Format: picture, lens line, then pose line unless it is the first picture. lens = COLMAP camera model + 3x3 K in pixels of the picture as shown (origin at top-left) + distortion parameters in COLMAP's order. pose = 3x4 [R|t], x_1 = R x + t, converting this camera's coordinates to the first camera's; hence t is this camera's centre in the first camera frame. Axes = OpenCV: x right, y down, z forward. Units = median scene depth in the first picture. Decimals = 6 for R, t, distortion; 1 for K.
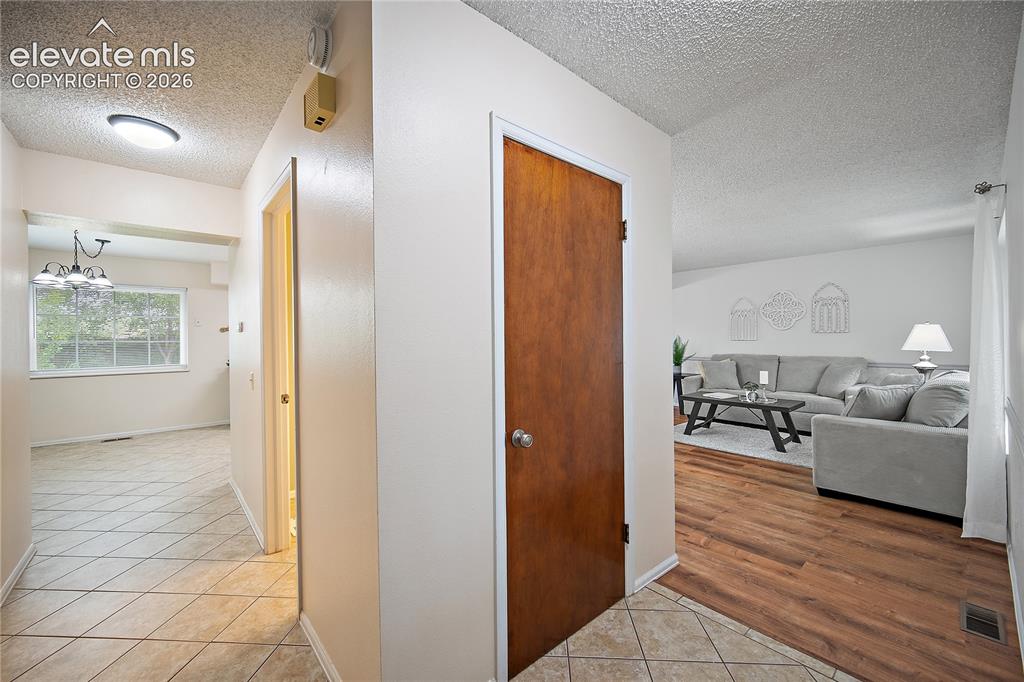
lens RADIAL K [[409.7, 0, 513.7], [0, 409.7, 336.6], [0, 0, 1]] dist [-0.005287, 0.000857]
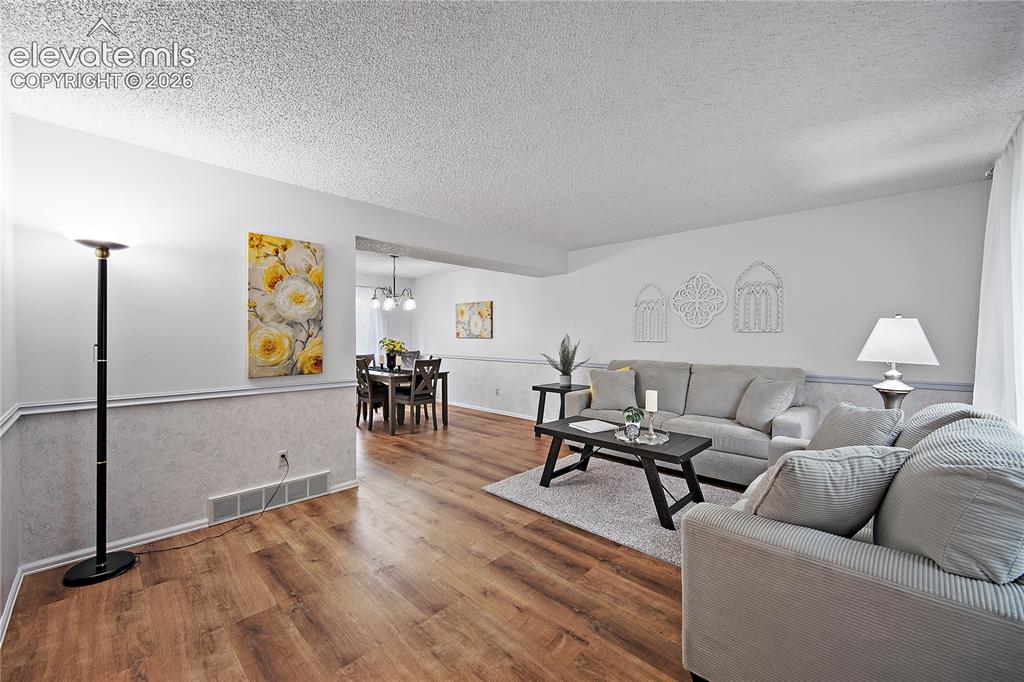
lens RADIAL K [[409.7, 0, 514.4], [0, 409.7, 338.1], [0, 0, 1]] dist [-0.005287, 0.000857]
pose [[0.996046, 0.011932, 0.088039, 0.334054], [-0.012481, 0.999906, 0.005689, 0.002100], [-0.087963, -0.006766, 0.996101, 0.377611]]
